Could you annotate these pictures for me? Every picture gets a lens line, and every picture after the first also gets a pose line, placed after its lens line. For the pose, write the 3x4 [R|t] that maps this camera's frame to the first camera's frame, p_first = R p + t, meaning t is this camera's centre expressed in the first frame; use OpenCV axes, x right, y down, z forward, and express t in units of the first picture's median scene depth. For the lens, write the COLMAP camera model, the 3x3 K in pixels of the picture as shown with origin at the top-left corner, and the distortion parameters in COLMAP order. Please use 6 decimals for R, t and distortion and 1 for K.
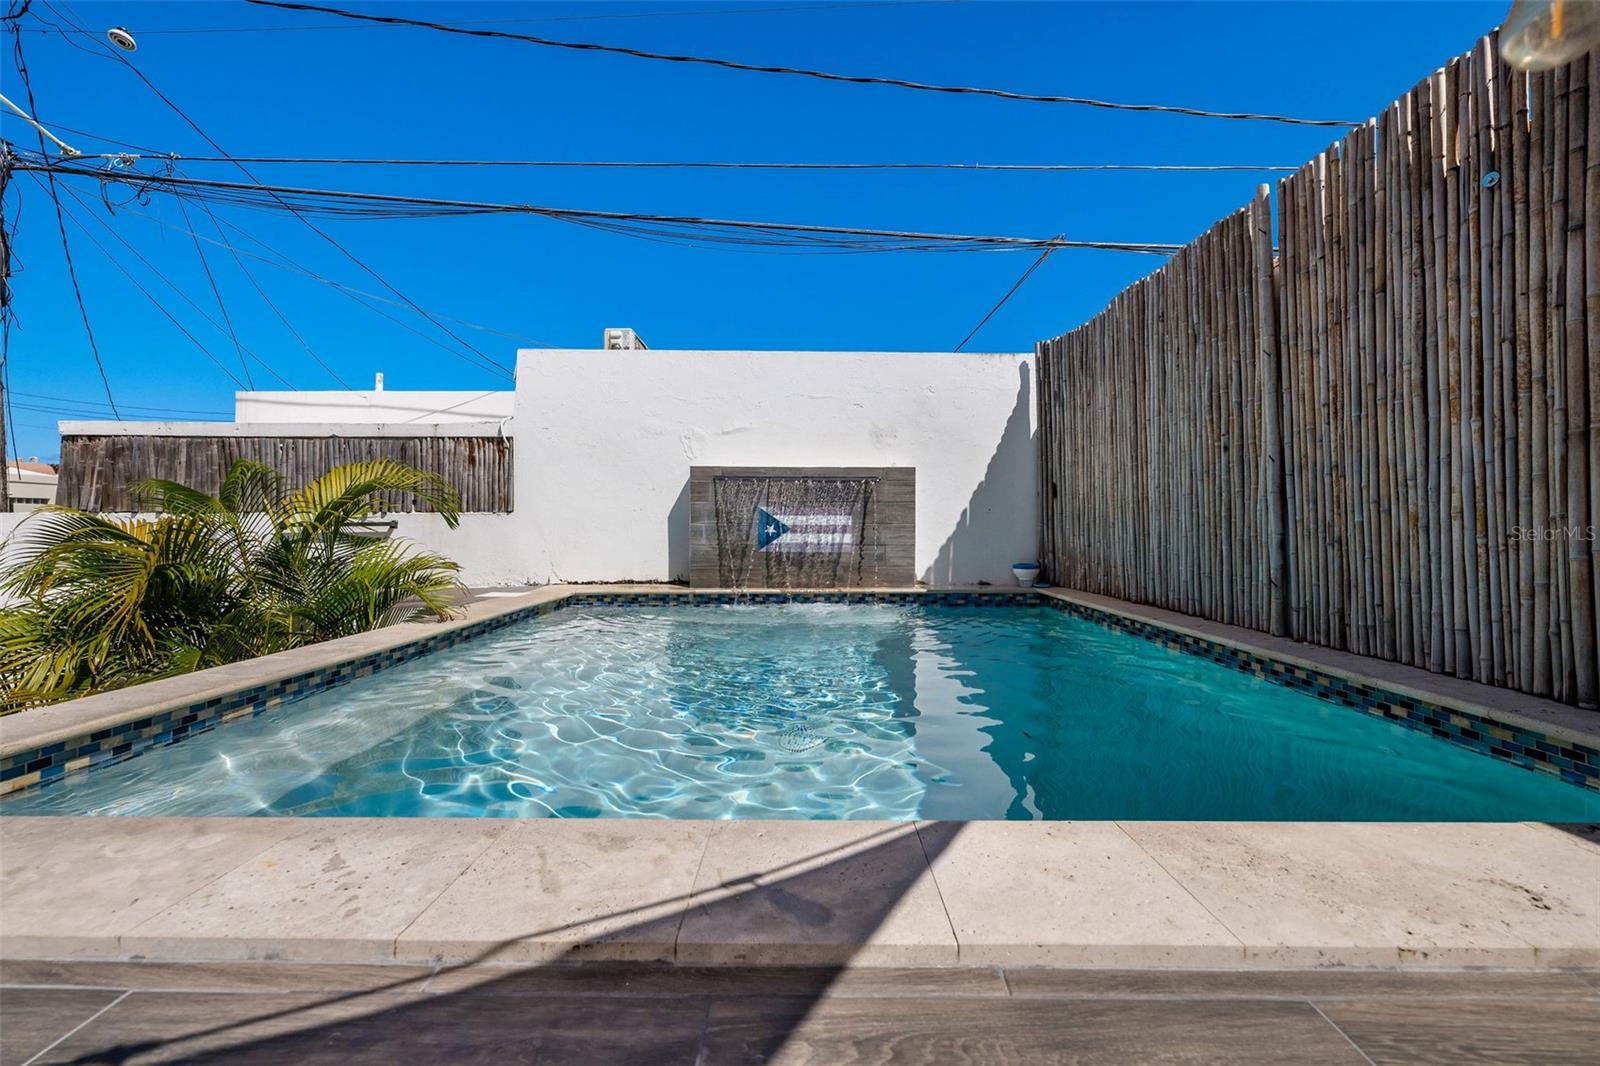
lens RADIAL K [[619.9, 0, 804.3], [0, 619.9, 516.2], [0, 0, 1]] dist [-0.000325, -0.000049]
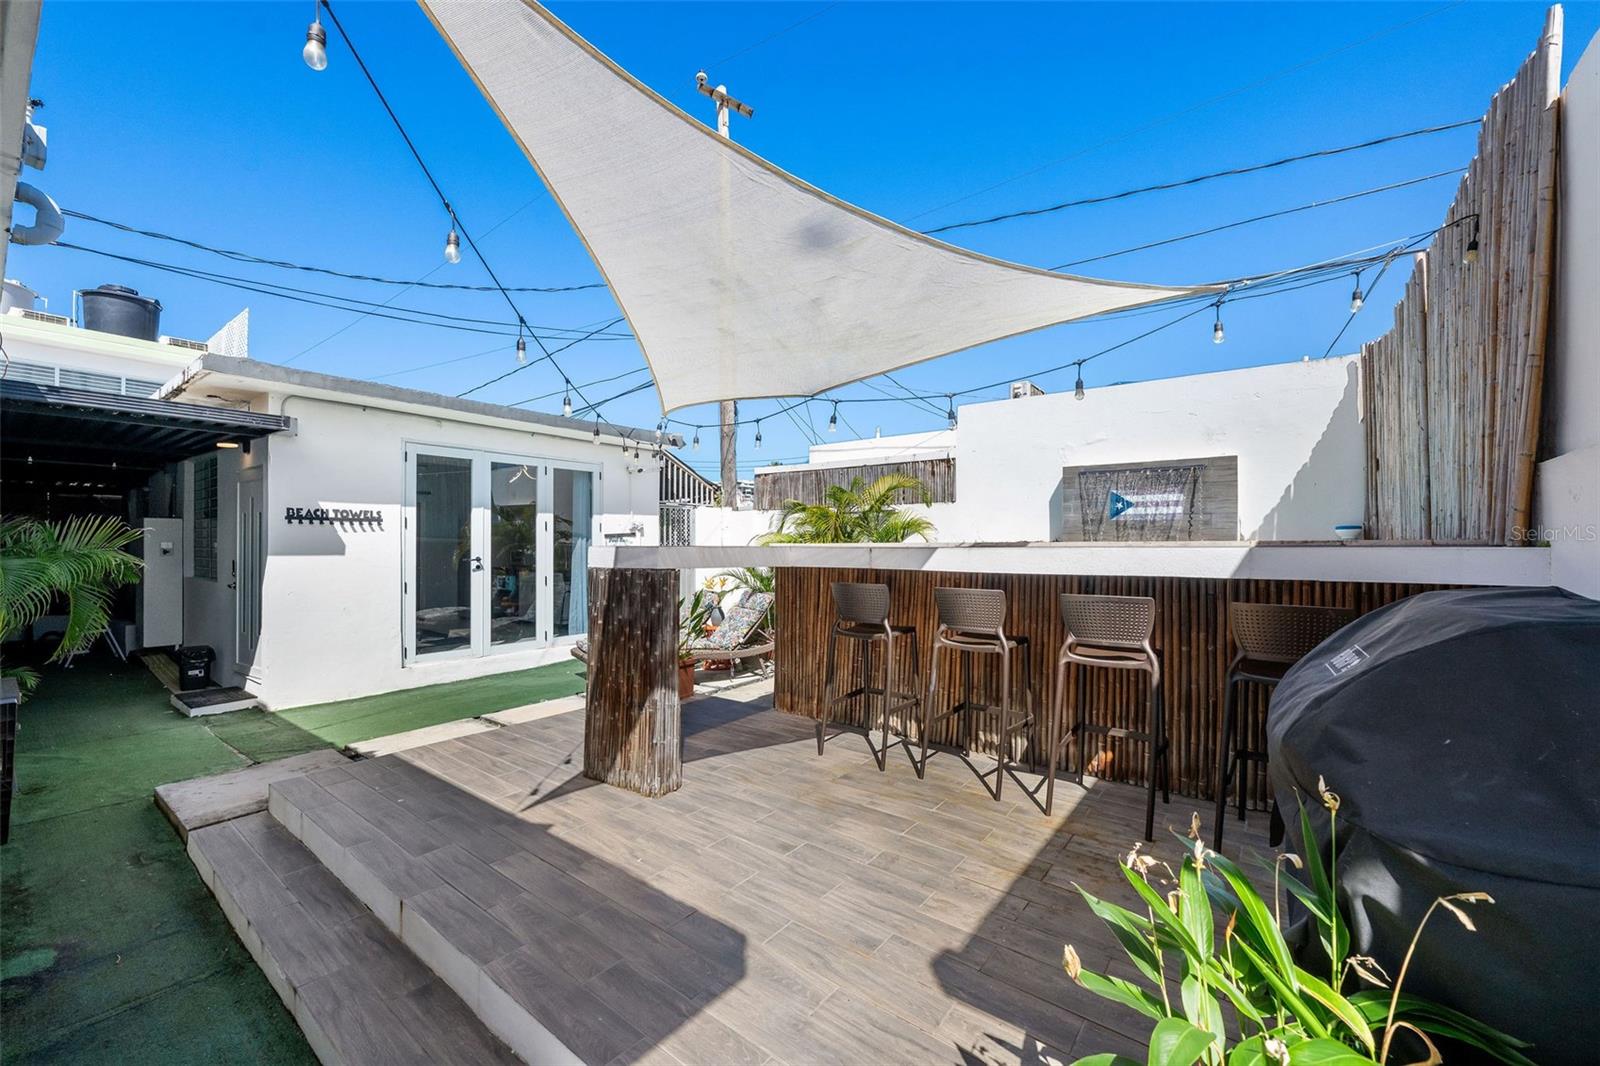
lens RADIAL K [[632.4, 0, 800.0], [0, 632.4, 533.0], [0, 0, 1]] dist [-0.000542, -0.000062]
pose [[0.791497, -0.010260, -0.611087, 0.260256], [0.004601, 0.999931, -0.010829, 0.098567], [0.611155, 0.005760, 0.791490, -0.655296]]
